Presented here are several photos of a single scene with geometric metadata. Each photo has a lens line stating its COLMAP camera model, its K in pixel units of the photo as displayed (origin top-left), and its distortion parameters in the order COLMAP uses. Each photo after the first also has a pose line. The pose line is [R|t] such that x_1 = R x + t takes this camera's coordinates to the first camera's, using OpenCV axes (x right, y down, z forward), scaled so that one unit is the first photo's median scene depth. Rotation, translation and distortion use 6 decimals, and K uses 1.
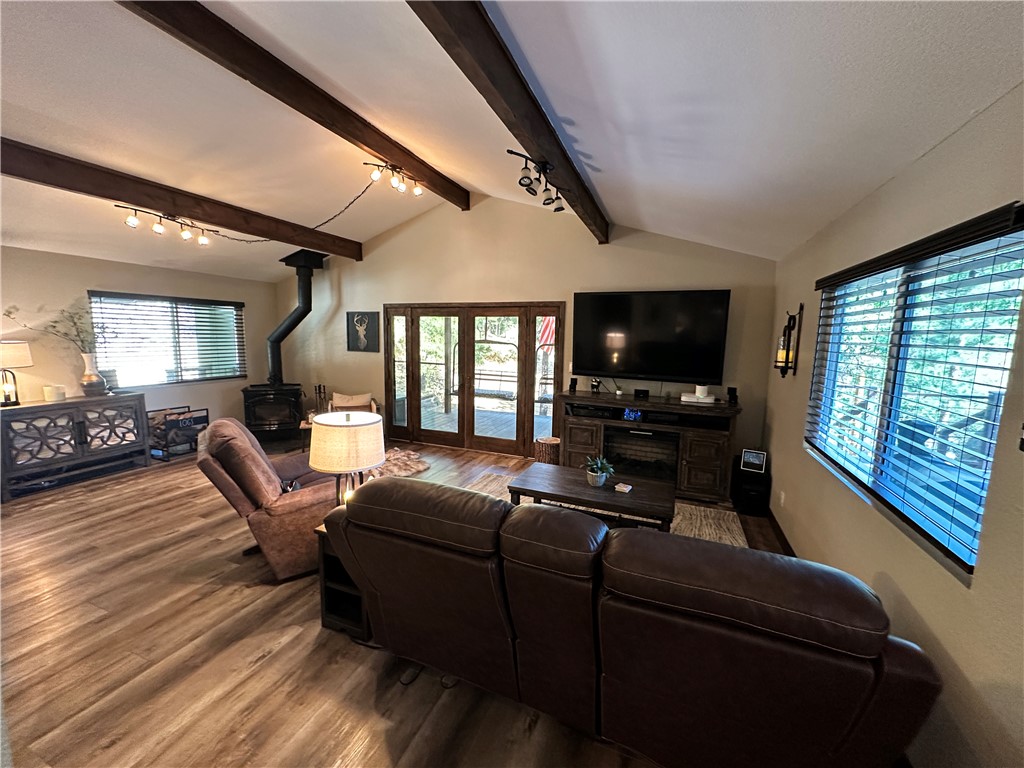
lens RADIAL K [[405.6, 0, 509.6], [0, 405.6, 385.3], [0, 0, 1]] dist [-0.001384, 0.000077]
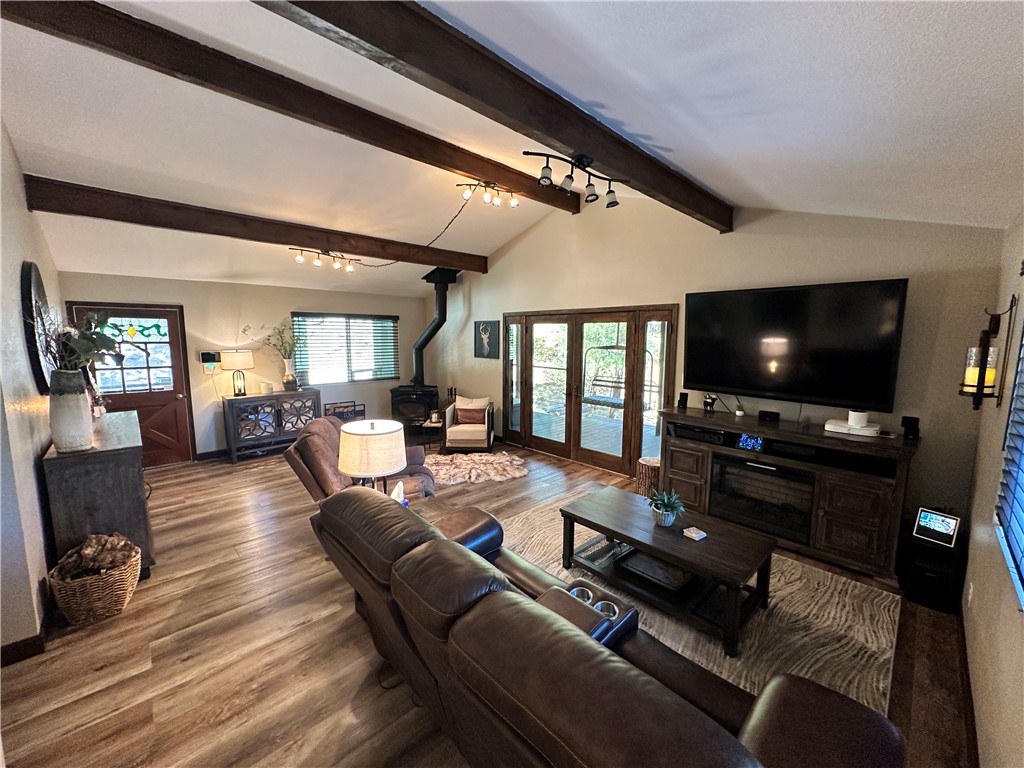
lens RADIAL K [[405.6, 0, 509.6], [0, 405.6, 385.3], [0, 0, 1]] dist [-0.001384, 0.000077]
pose [[0.913425, 0.035635, -0.405444, 0.170571], [-0.038210, 0.999268, 0.001742, -0.020836], [0.405209, 0.013901, 0.914118, 0.066662]]
